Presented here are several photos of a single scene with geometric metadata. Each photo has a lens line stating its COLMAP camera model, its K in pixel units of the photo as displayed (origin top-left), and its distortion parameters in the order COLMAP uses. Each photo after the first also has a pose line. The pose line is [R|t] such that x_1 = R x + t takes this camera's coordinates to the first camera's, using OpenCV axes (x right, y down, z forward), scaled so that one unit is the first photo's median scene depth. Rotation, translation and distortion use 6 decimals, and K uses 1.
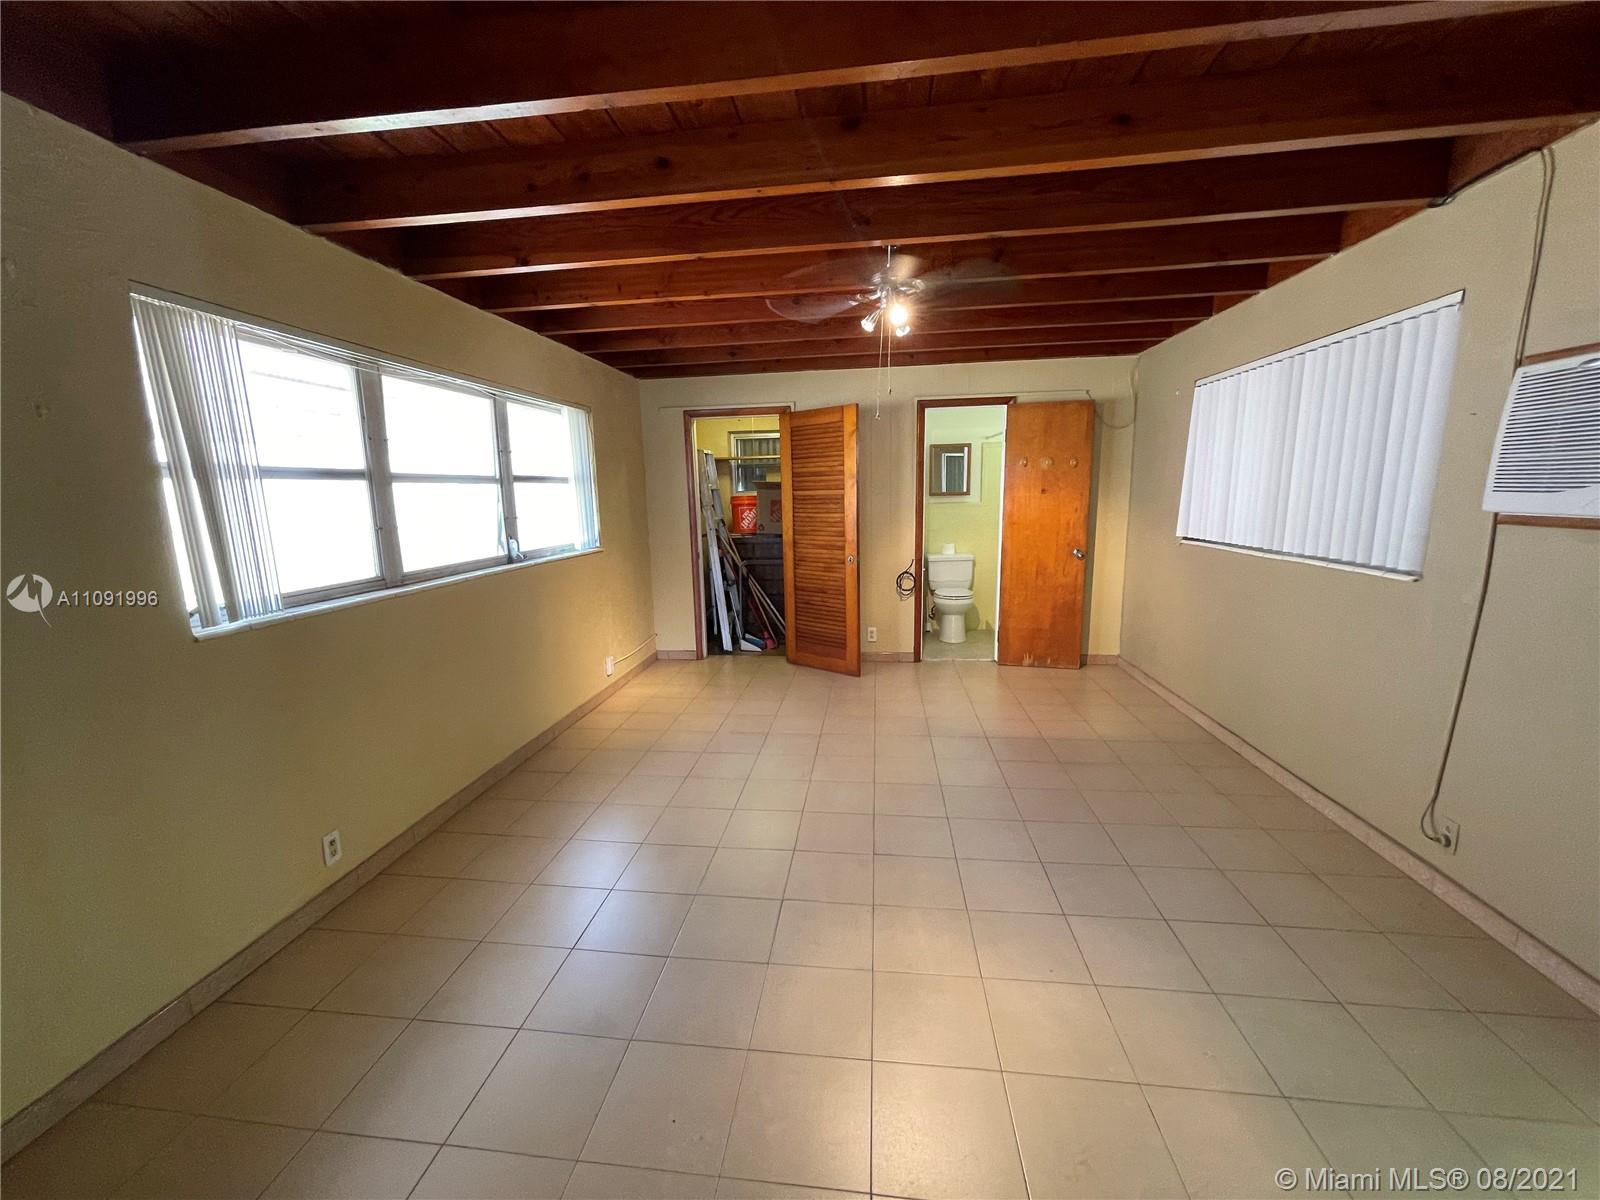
lens RADIAL K [[648.5, 0, 789.6], [0, 648.5, 603.5], [0, 0, 1]] dist [-0.005430, 0.003568]
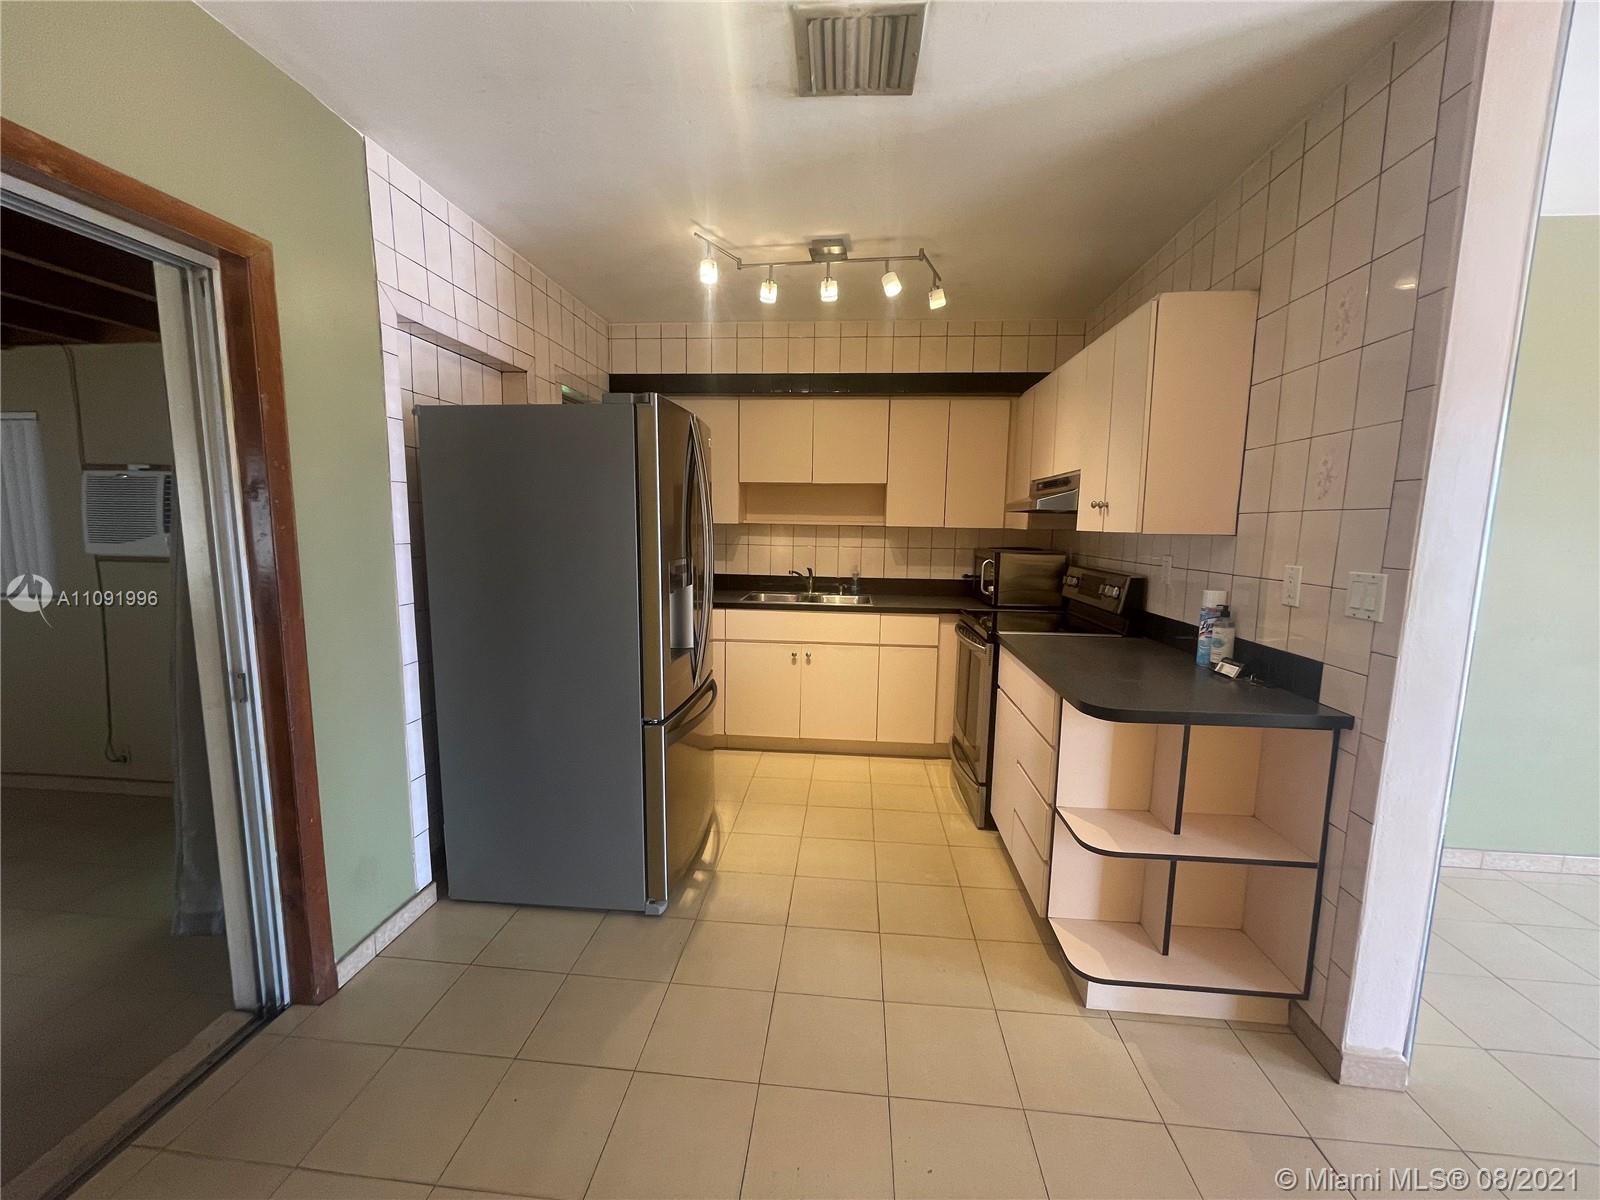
lens RADIAL K [[647.2, 0, 788.6], [0, 647.2, 604.2], [0, 0, 1]] dist [-0.002452, -0.000335]
pose [[-0.031670, -0.108192, 0.993625, -0.242704], [0.158549, 0.980993, 0.111870, 0.031392], [-0.986843, 0.161081, -0.013914, -0.276424]]
